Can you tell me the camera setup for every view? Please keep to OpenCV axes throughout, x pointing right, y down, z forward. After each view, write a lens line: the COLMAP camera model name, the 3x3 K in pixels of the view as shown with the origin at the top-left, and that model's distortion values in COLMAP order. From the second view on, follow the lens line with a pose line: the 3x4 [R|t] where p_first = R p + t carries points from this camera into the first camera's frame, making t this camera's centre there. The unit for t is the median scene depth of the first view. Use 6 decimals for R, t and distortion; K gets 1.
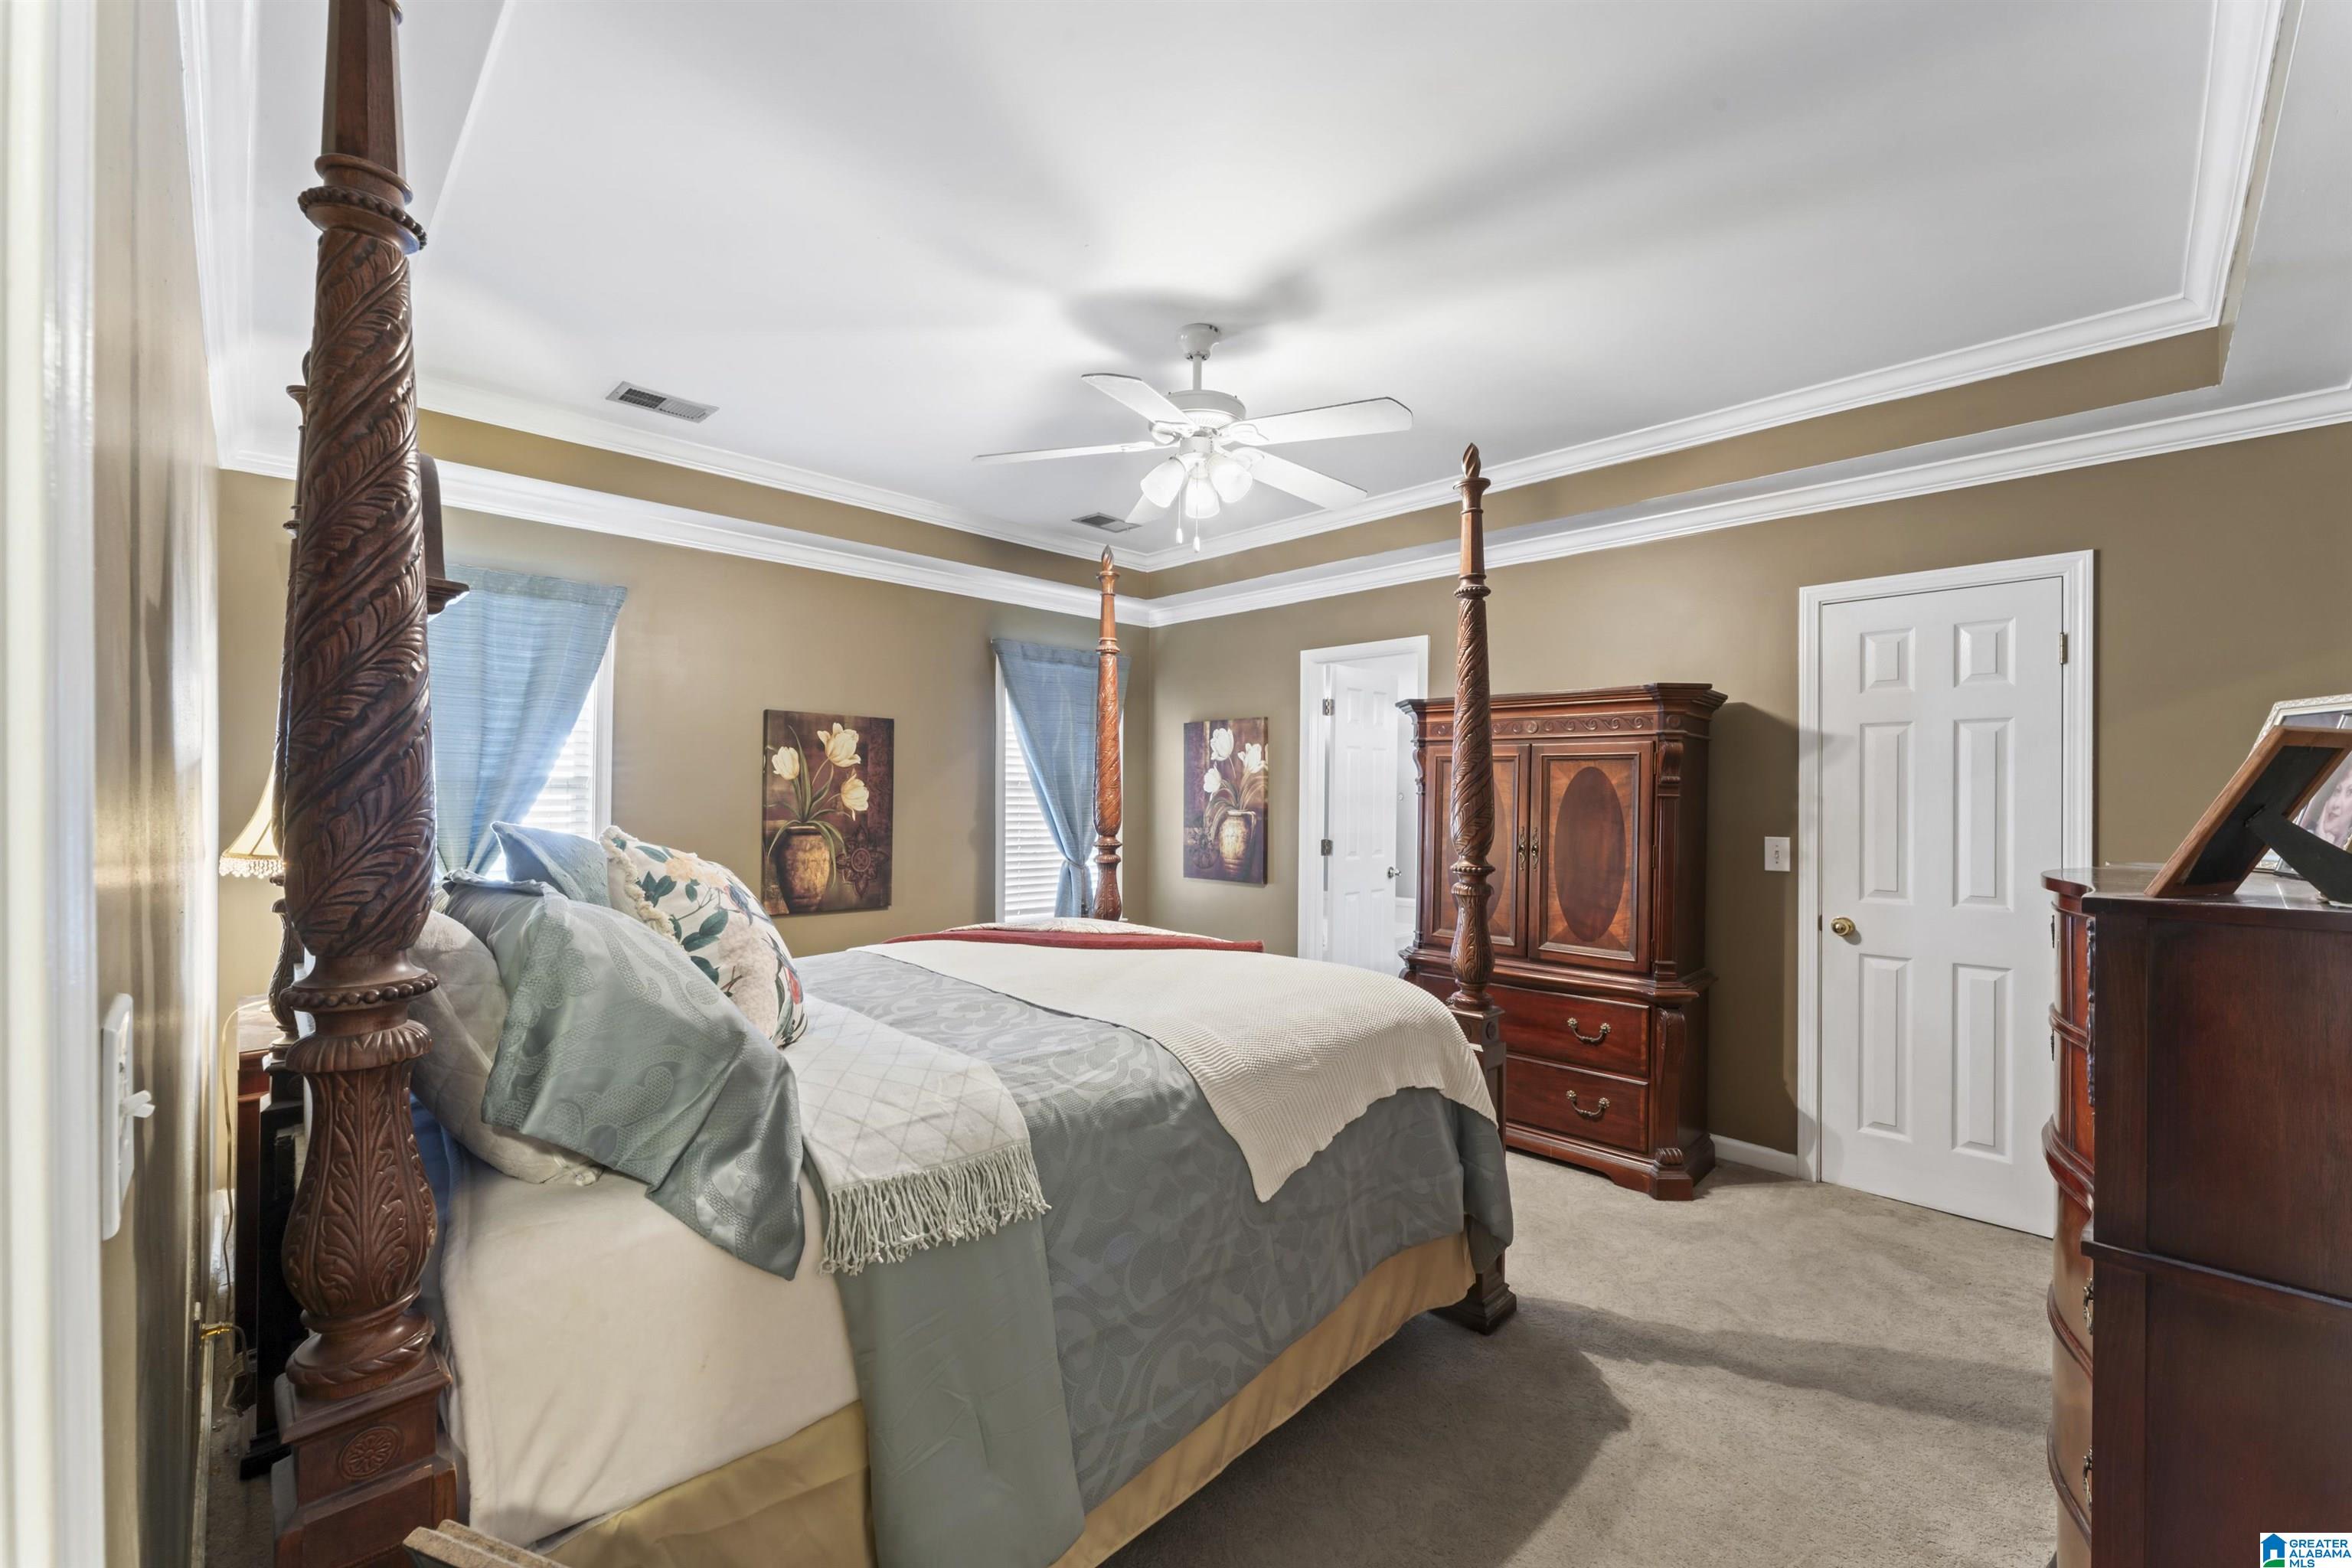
lens RADIAL K [[937.6, 0, 1155.0], [0, 937.6, 797.5], [0, 0, 1]] dist [0.002000, -0.000475]
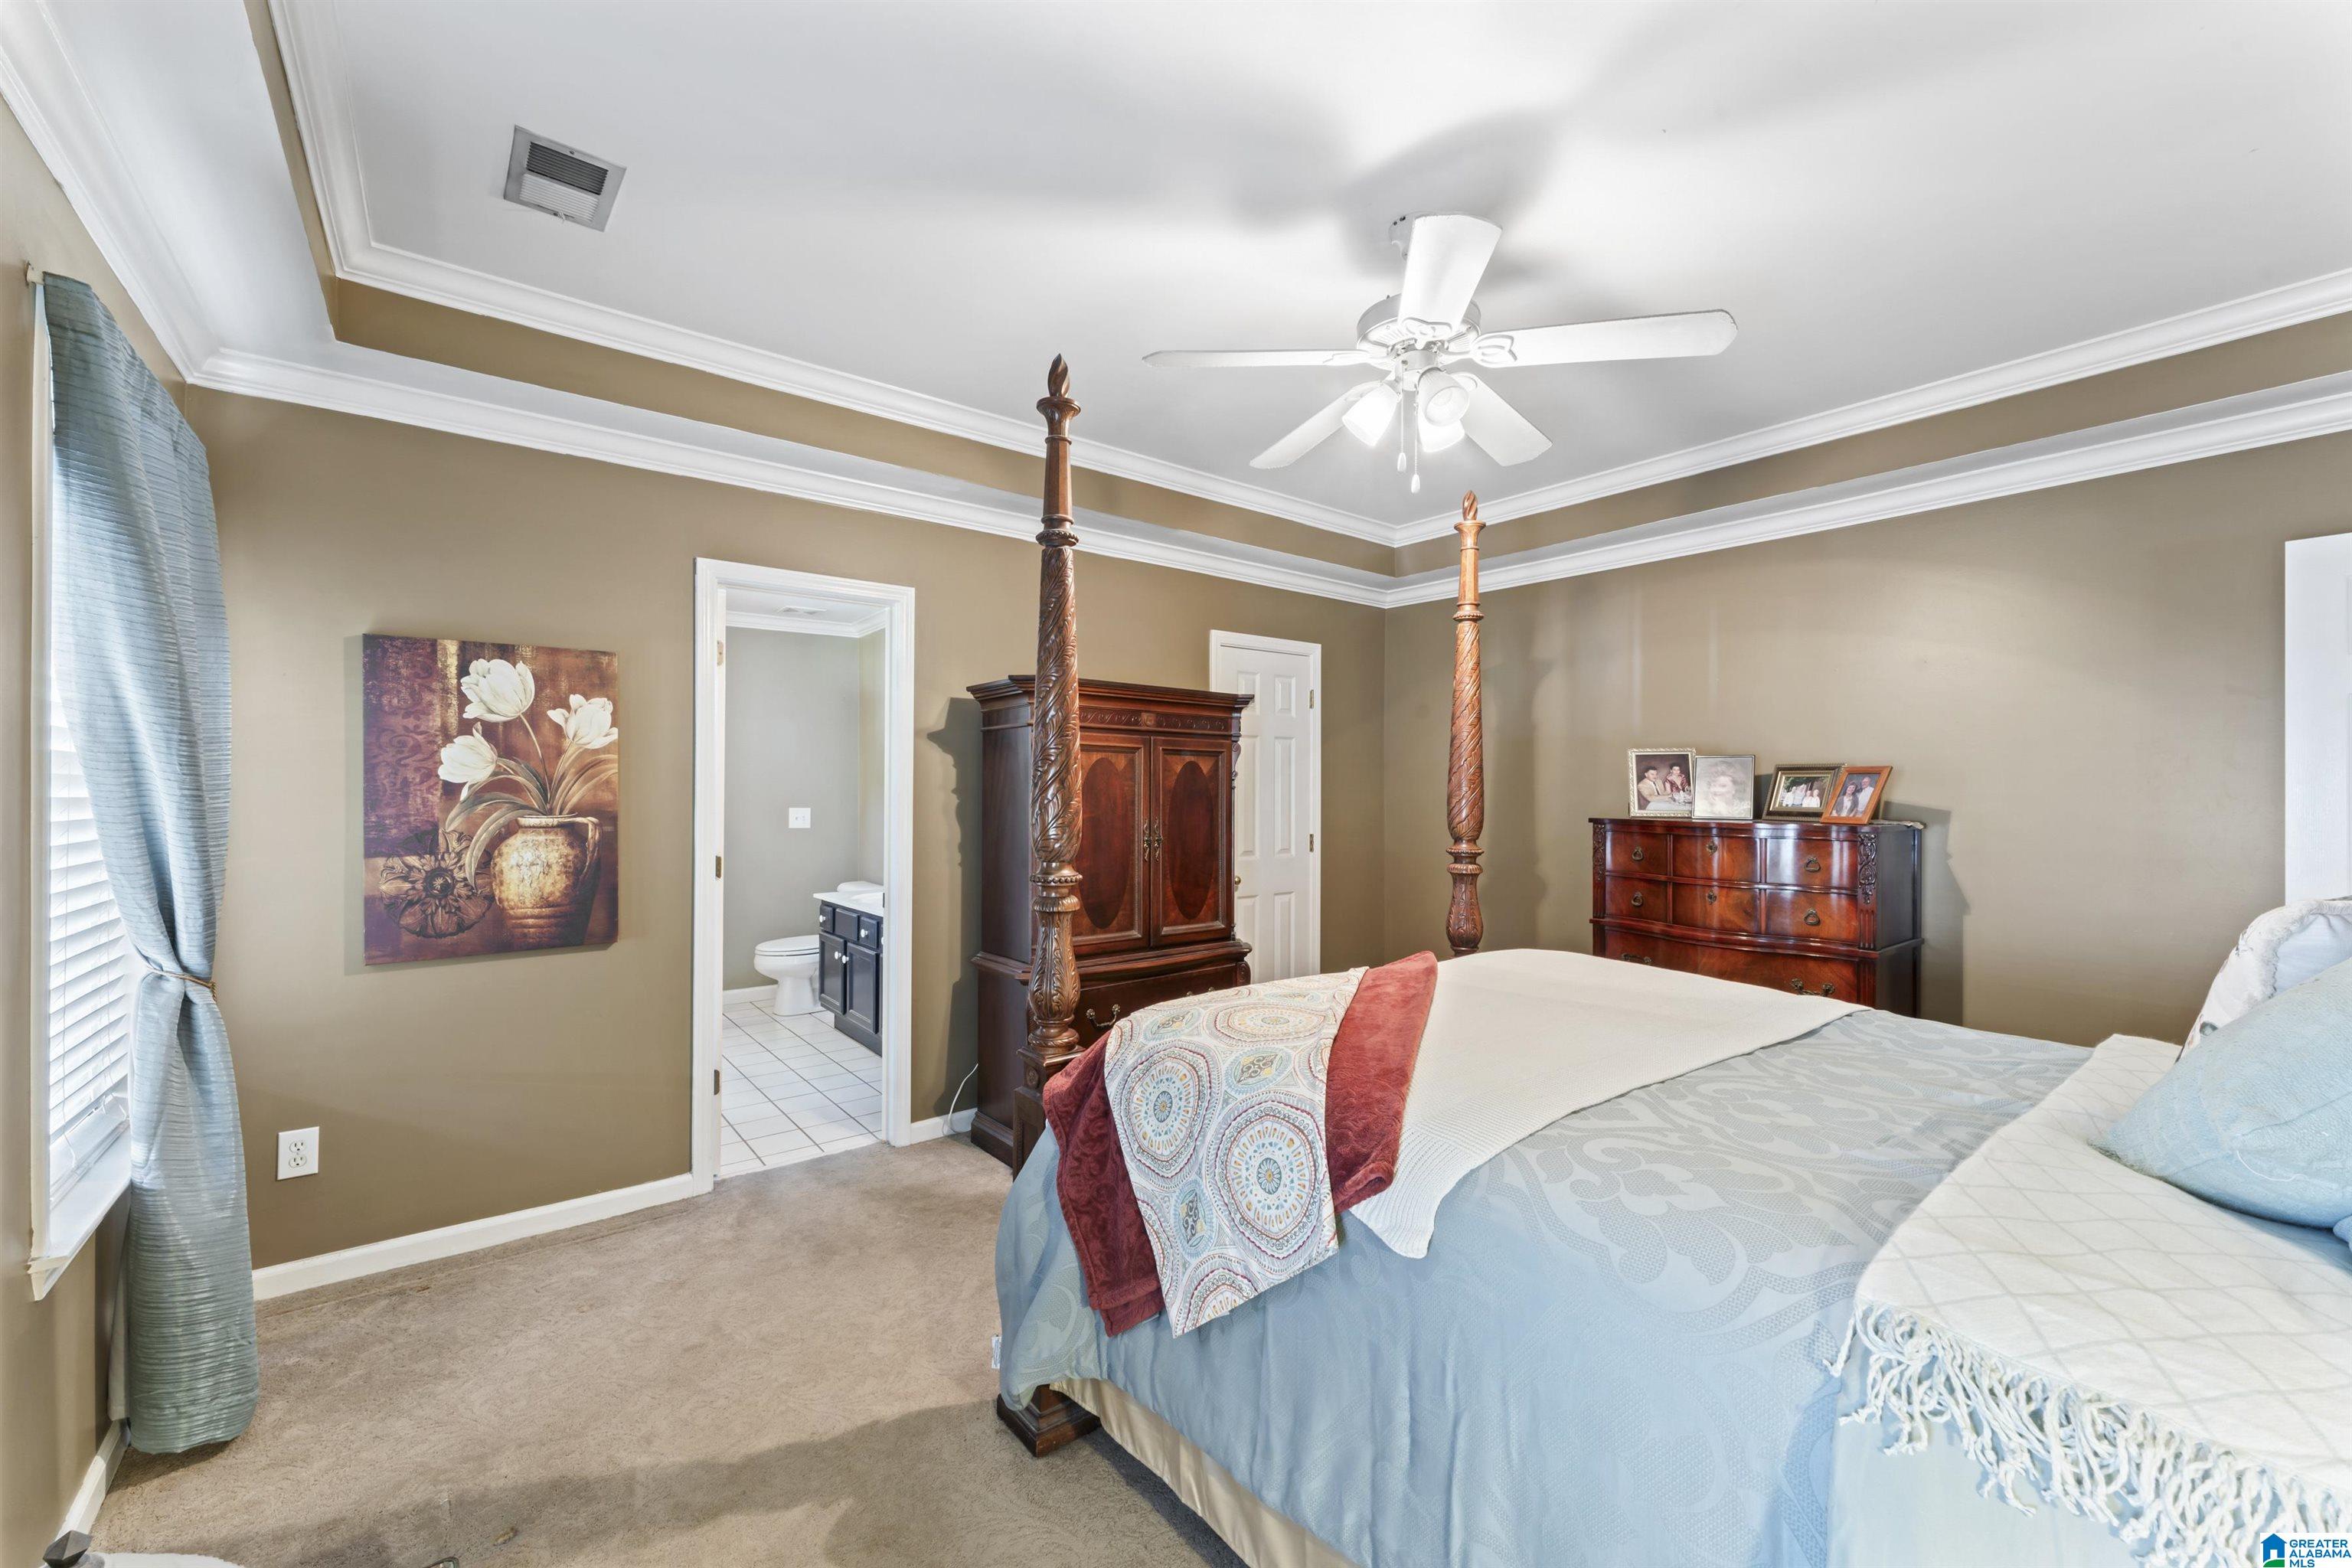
lens RADIAL K [[937.6, 0, 1169.2], [0, 937.6, 776.9], [0, 0, 1]] dist [0.002000, -0.000475]
pose [[0.114707, 0.005419, 0.993385, -0.407685], [0.006215, 0.999962, -0.006172, -0.003429], [-0.993380, 0.006881, 0.114669, 0.579520]]
